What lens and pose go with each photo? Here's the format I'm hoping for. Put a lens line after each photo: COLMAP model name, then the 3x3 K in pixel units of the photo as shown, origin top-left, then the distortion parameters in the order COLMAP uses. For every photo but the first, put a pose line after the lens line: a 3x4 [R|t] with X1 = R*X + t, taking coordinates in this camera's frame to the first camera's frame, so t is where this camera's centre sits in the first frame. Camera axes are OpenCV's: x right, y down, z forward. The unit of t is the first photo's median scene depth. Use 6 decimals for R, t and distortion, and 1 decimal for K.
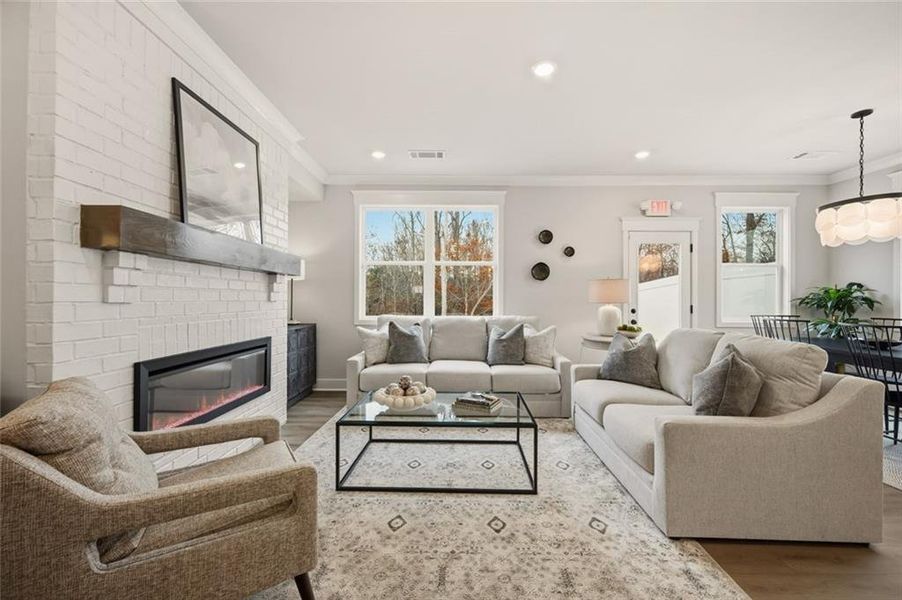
lens RADIAL K [[357.6, 0, 451.7], [0, 357.6, 299.2], [0, 0, 1]] dist [-0.002311, 0.000404]
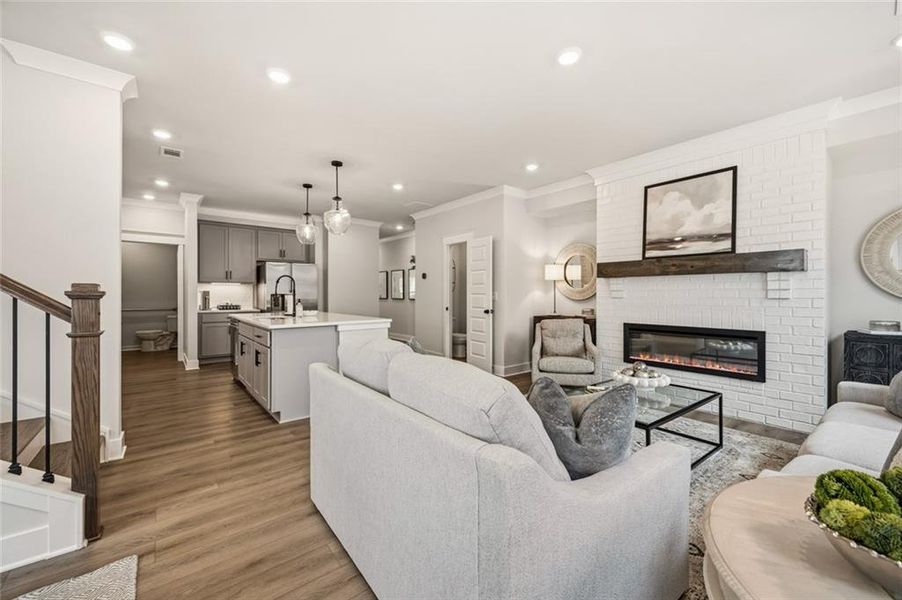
lens RADIAL K [[357.6, 0, 452.1], [0, 357.6, 293.6], [0, 0, 1]] dist [-0.002311, 0.000404]
pose [[-0.774472, -0.006802, -0.632572, 0.688583], [-0.003896, 0.999975, -0.005983, 0.001393], [0.632597, -0.002169, -0.774478, 0.963322]]
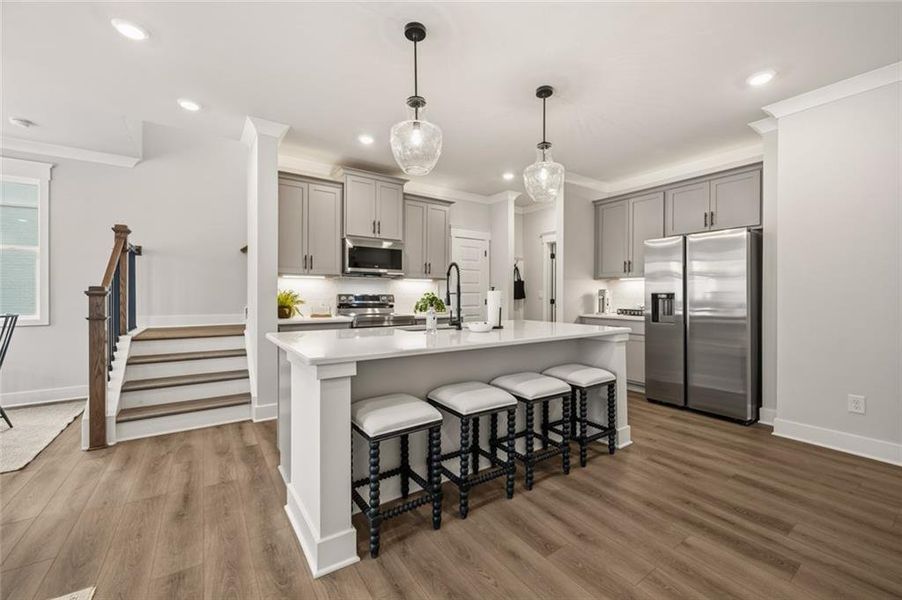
lens RADIAL K [[357.6, 0, 459.1], [0, 357.6, 296.3], [0, 0, 1]] dist [-0.002311, 0.000404]
pose [[-0.577426, -0.011204, 0.816366, -0.218668], [-0.005951, 0.999937, 0.009514, -0.003030], [-0.816421, 0.000635, -0.577456, 0.157829]]
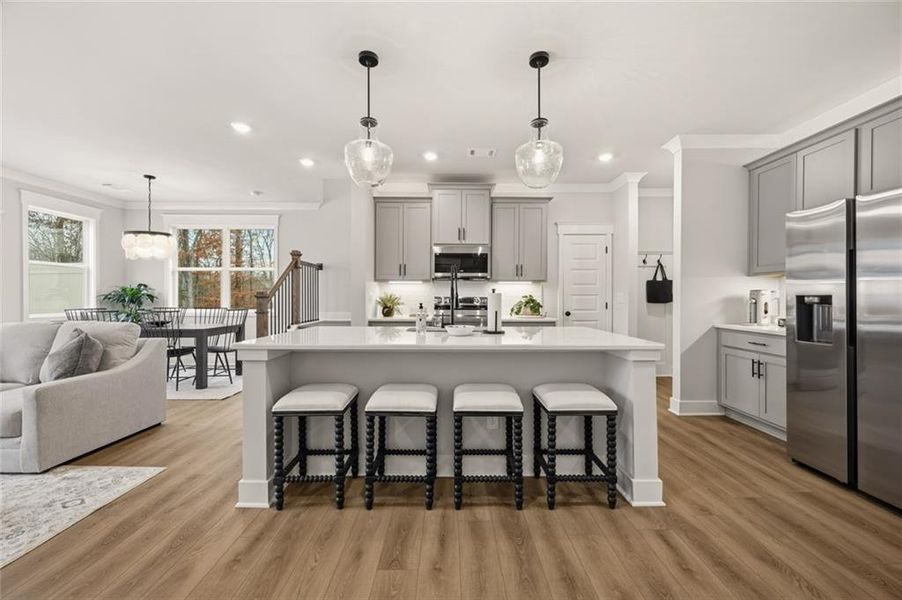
lens RADIAL K [[357.6, 0, 458.0], [0, 357.6, 297.0], [0, 0, 1]] dist [-0.002311, 0.000404]
pose [[-0.020223, -0.005345, 0.999781, -0.341423], [-0.001834, 0.999984, 0.005309, -0.003848], [-0.999794, -0.001726, -0.020233, -0.245075]]
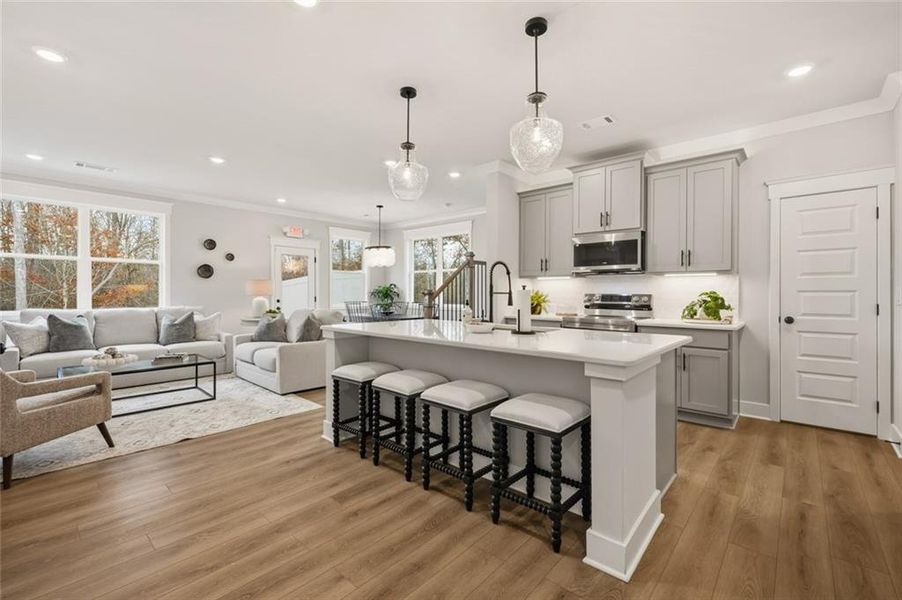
lens RADIAL K [[393.6, 0, 454.1], [0, 393.6, 294.0], [0, 0, 1]] dist [0.000820, 0.000386]
pose [[0.659647, -0.005045, 0.751558, -0.261047], [0.000819, 0.999982, 0.005994, -0.004649], [-0.751575, -0.003338, 0.659639, -0.694635]]
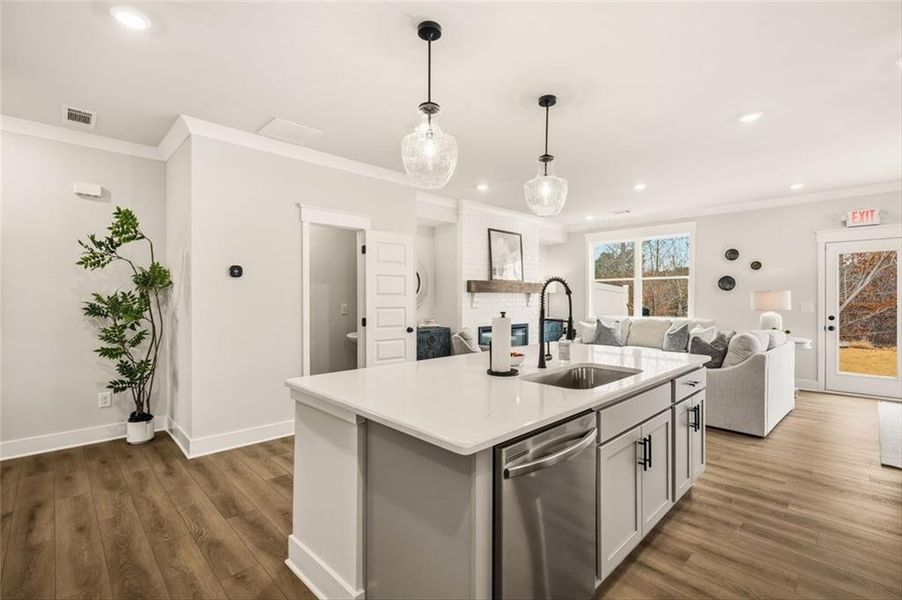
lens RADIAL K [[410.6, 0, 455.8], [0, 410.6, 298.9], [0, 0, 1]] dist [0.000641, 0.000114]
pose [[0.705663, -0.000796, -0.708547, 0.693098], [0.003135, 0.999993, 0.001998, -0.034130], [0.708541, -0.003631, 0.705661, -0.766258]]
